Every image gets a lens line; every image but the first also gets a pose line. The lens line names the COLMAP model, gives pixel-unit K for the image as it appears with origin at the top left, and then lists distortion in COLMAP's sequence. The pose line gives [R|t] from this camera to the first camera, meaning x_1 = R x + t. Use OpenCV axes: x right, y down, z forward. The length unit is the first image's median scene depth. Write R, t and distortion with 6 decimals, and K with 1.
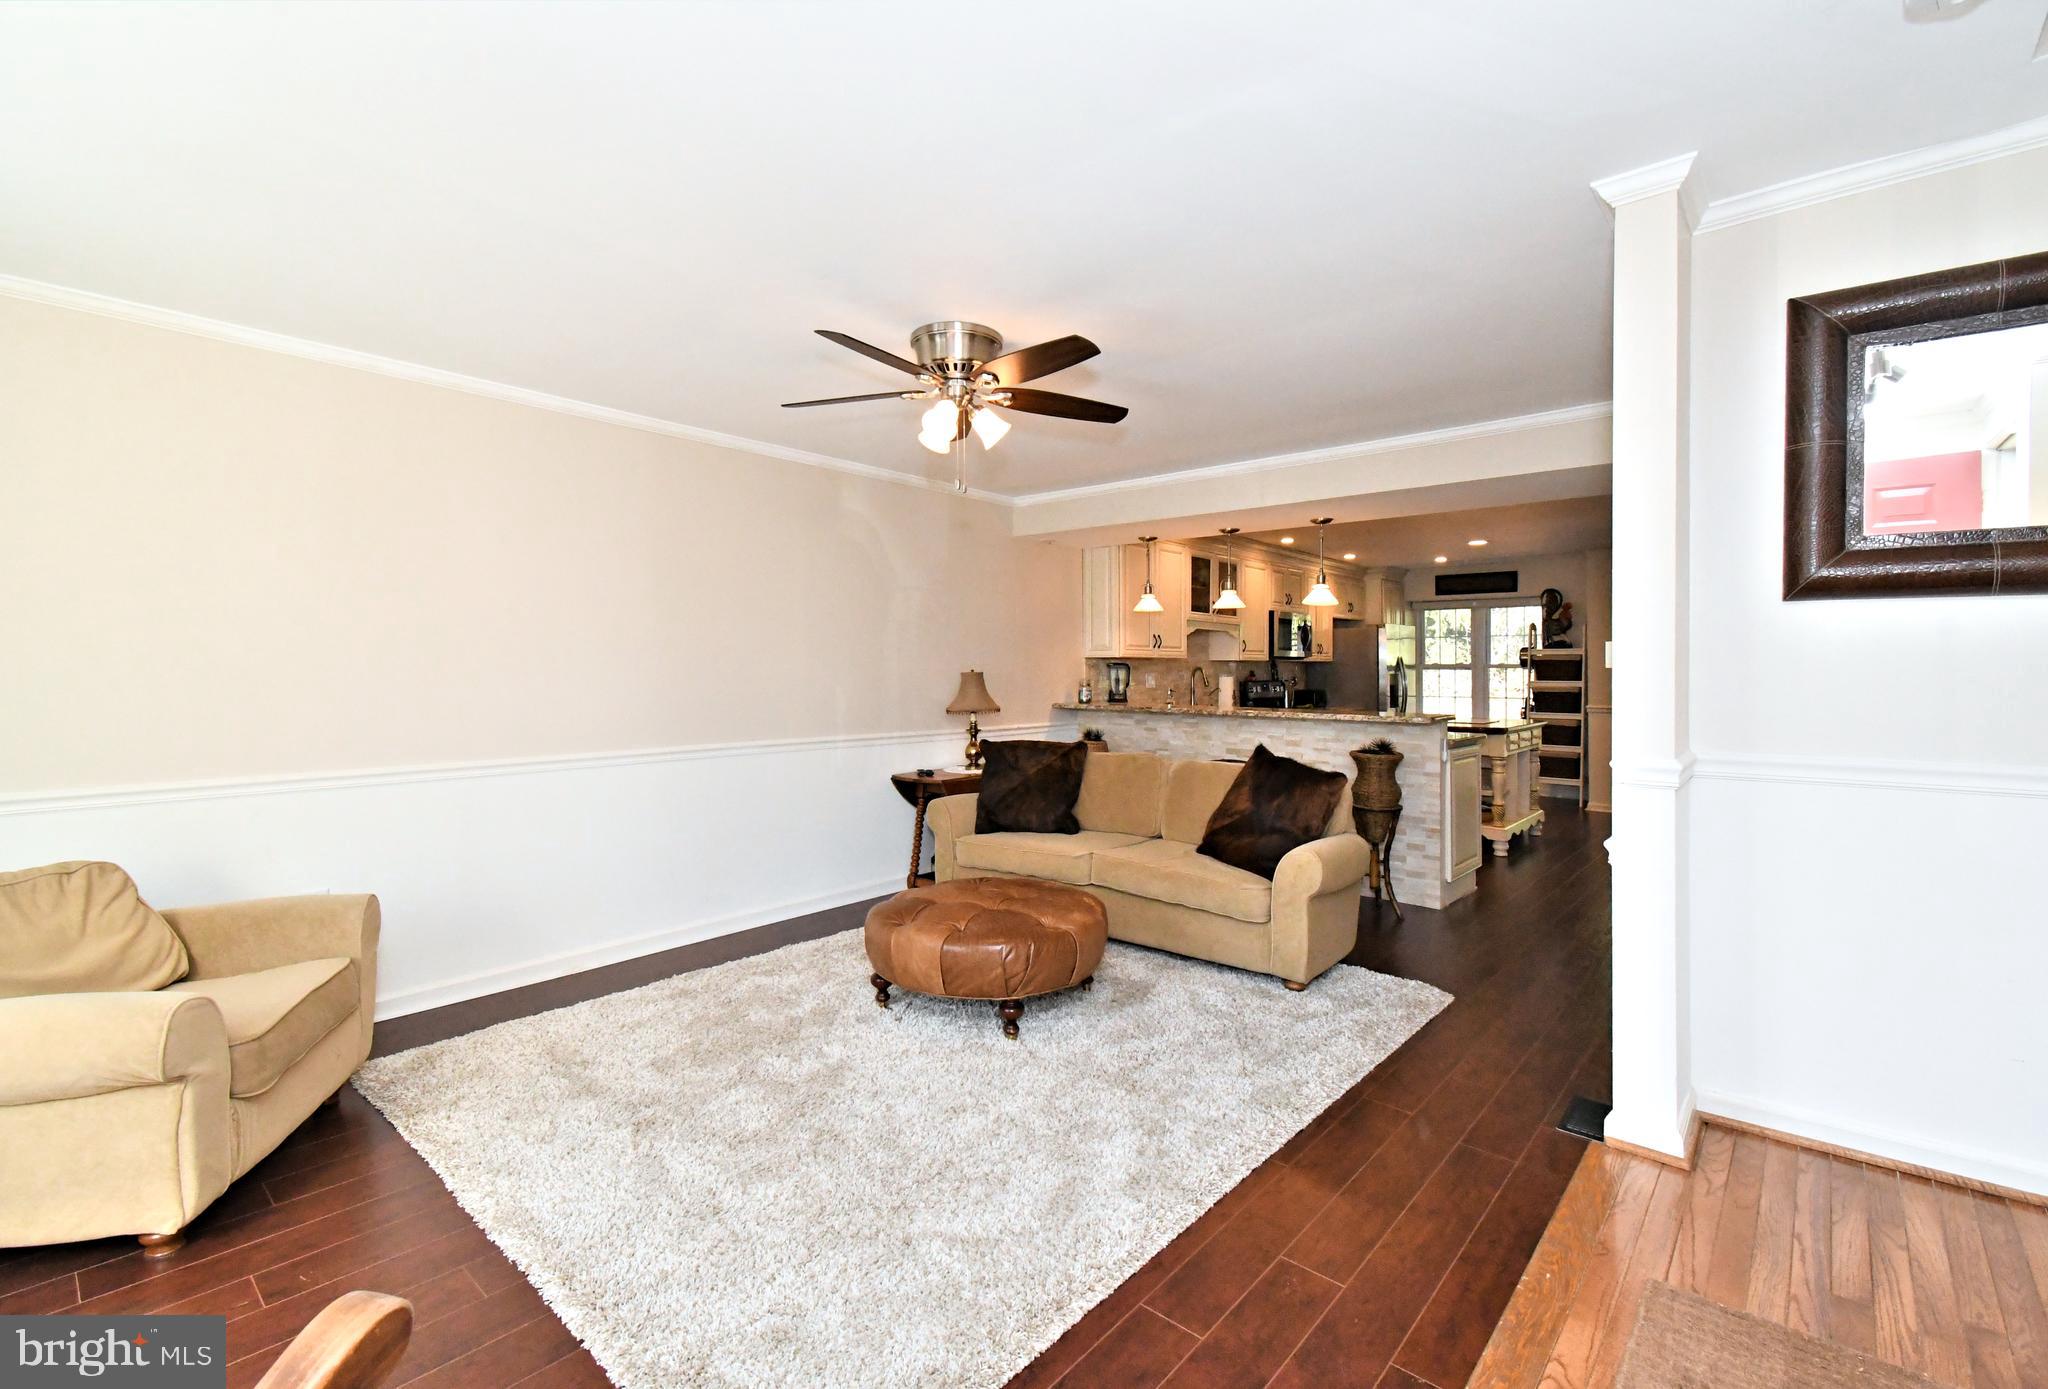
lens RADIAL K [[875.7, 0, 1016.6], [0, 875.7, 680.1], [0, 0, 1]] dist [0.001036, 0.000119]
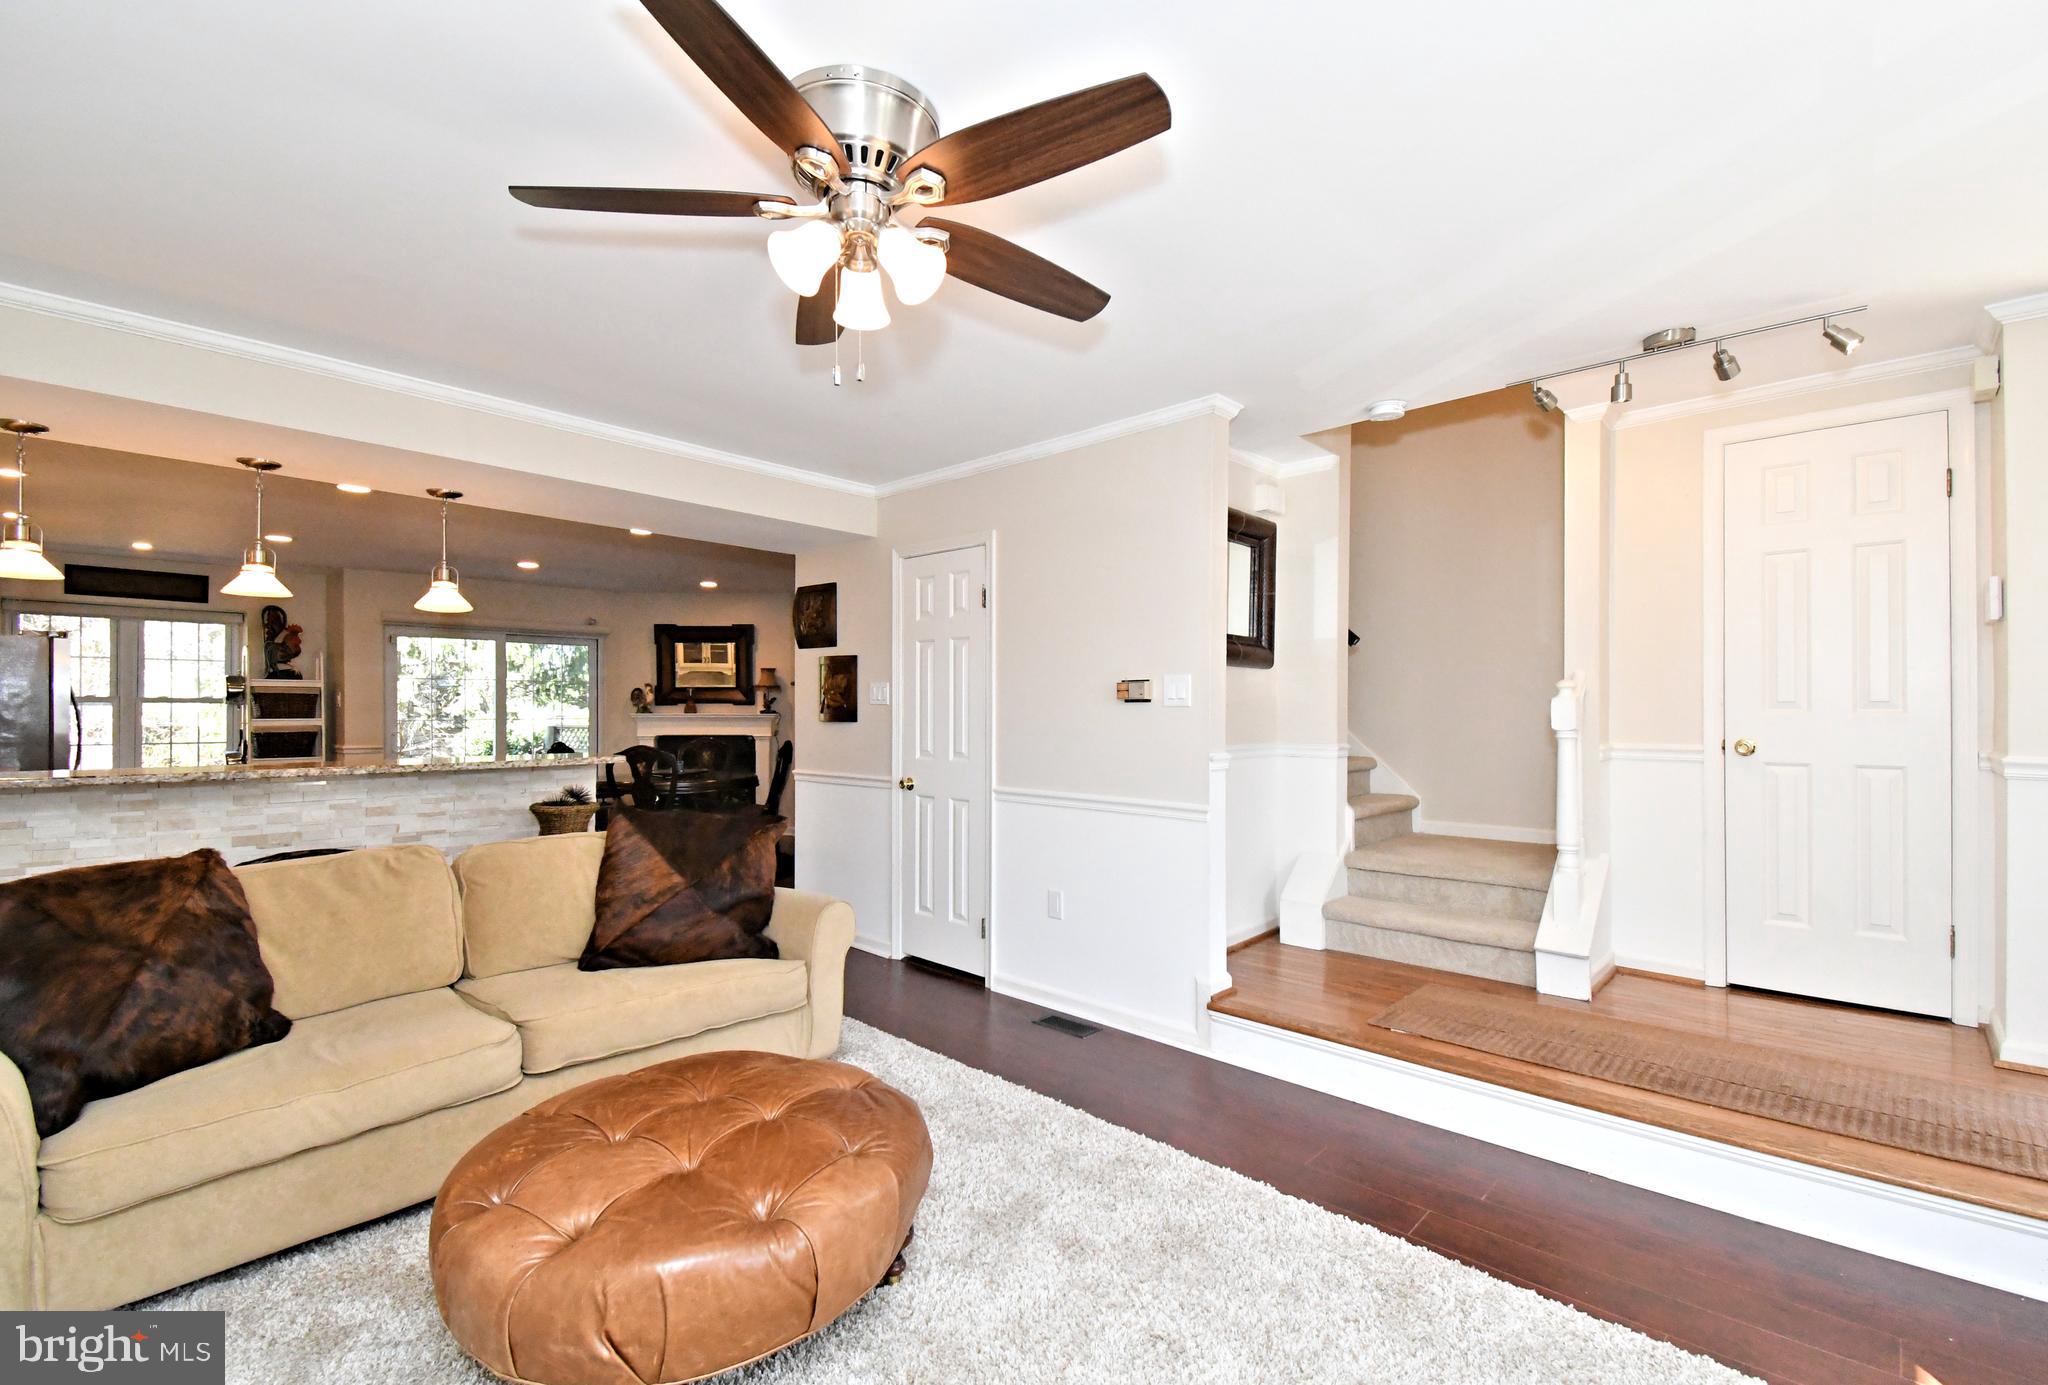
lens RADIAL K [[894.8, 0, 1032.8], [0, 894.8, 677.0], [0, 0, 1]] dist [0.010818, -0.000060]
pose [[0.010690, 0.035672, 0.999306, -0.372936], [0.011881, 0.999288, -0.035798, 0.000541], [-0.999872, 0.012255, 0.010258, 0.499499]]
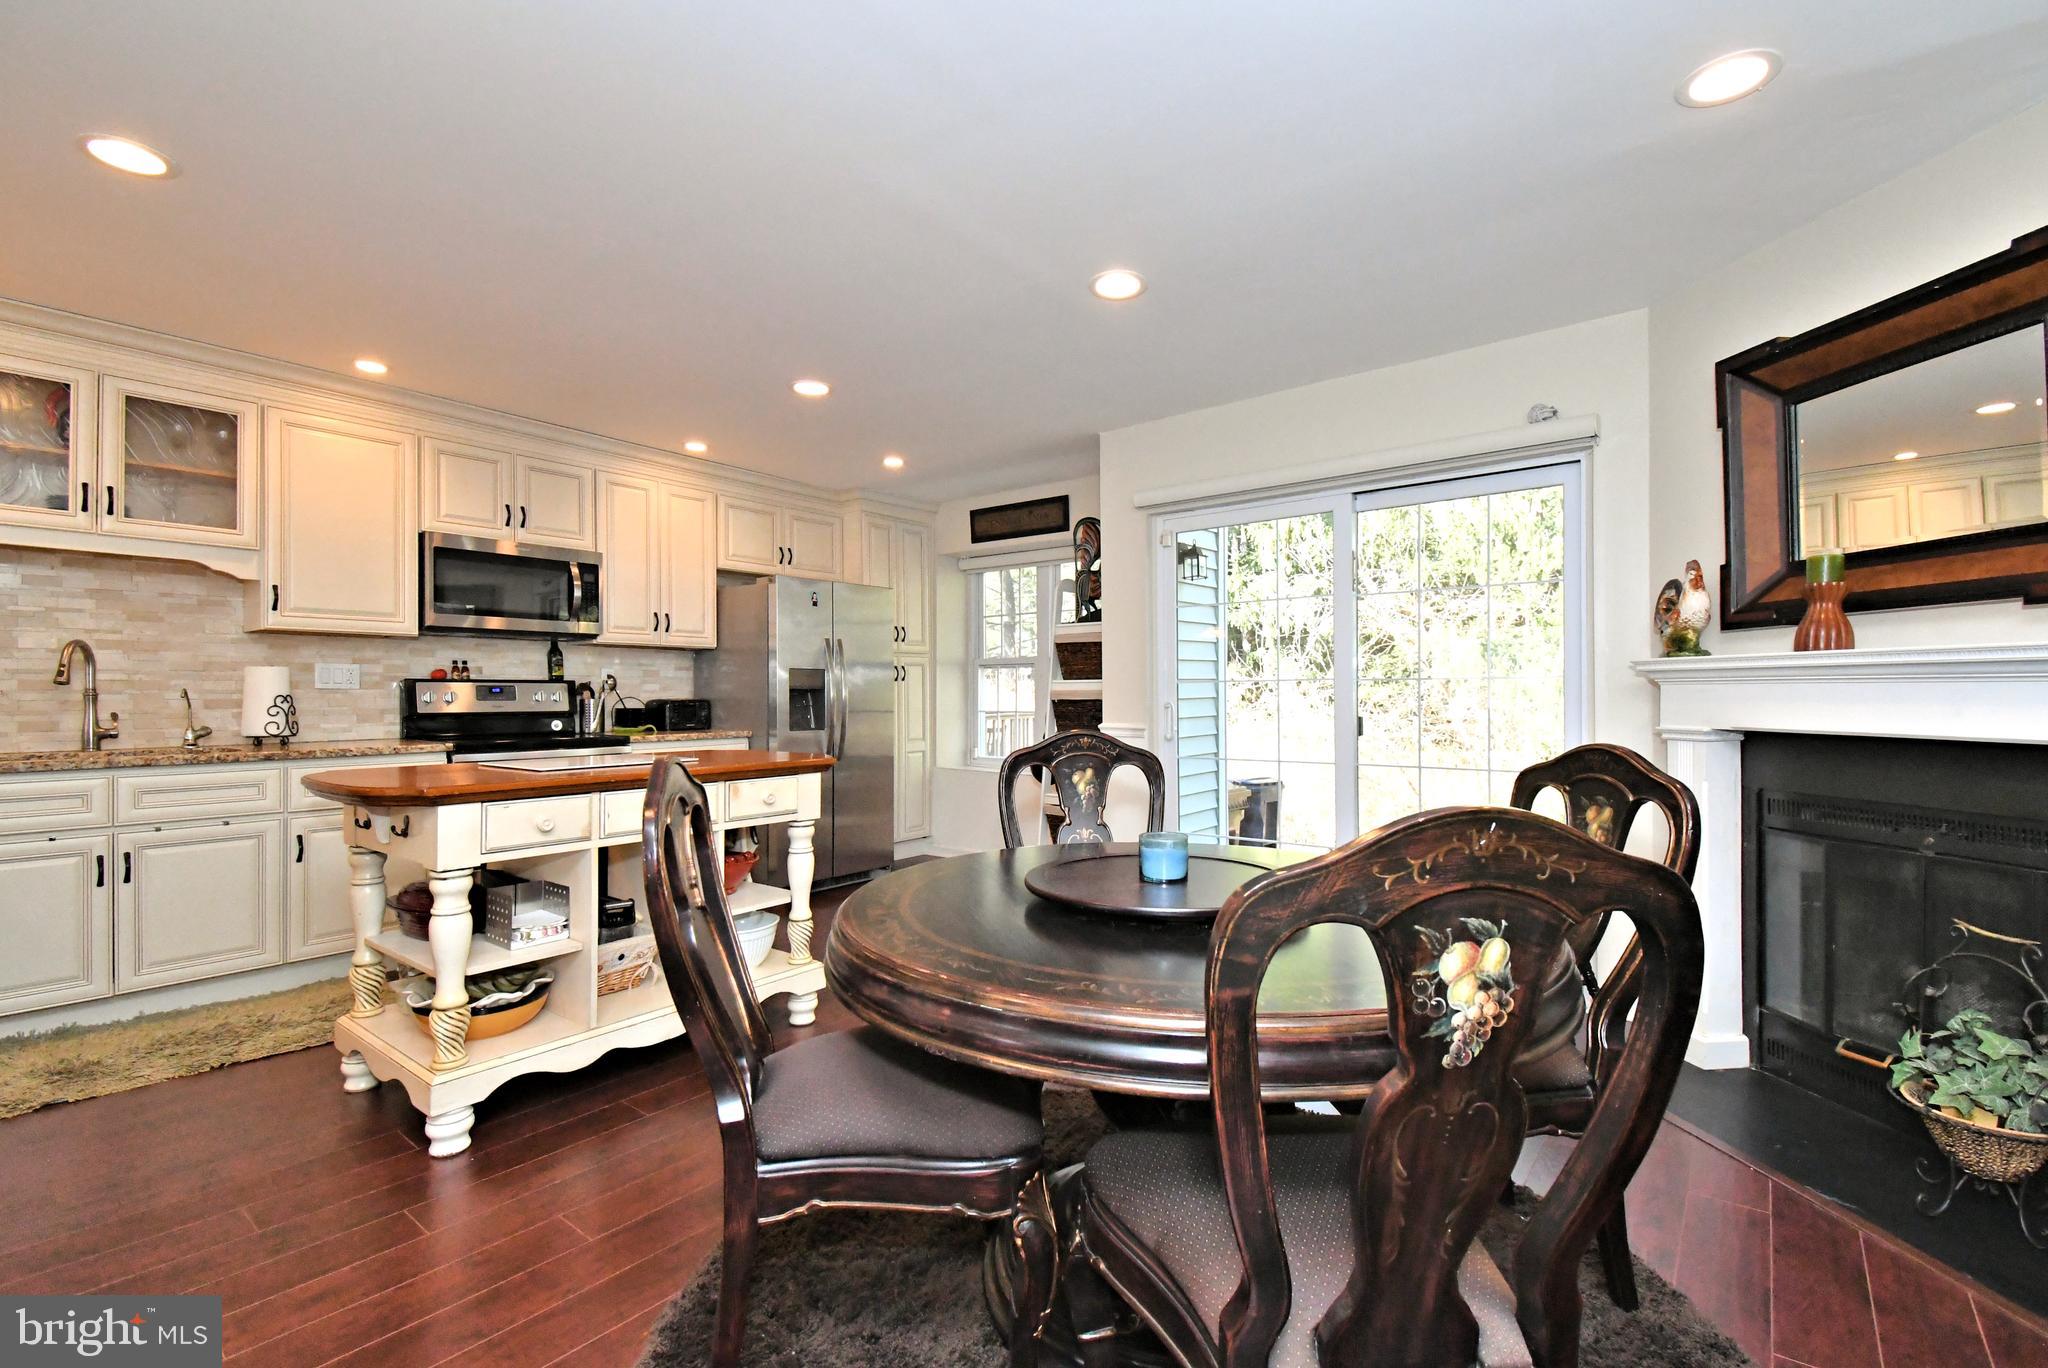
lens RADIAL K [[892.8, 0, 1048.3], [0, 892.8, 691.0], [0, 0, 1]] dist [0.016959, -0.014799]
pose [[0.997462, -0.002526, 0.071153, 0.923232], [0.003599, 0.999882, -0.014952, 0.026726], [-0.071106, 0.015170, 0.997353, 0.752499]]
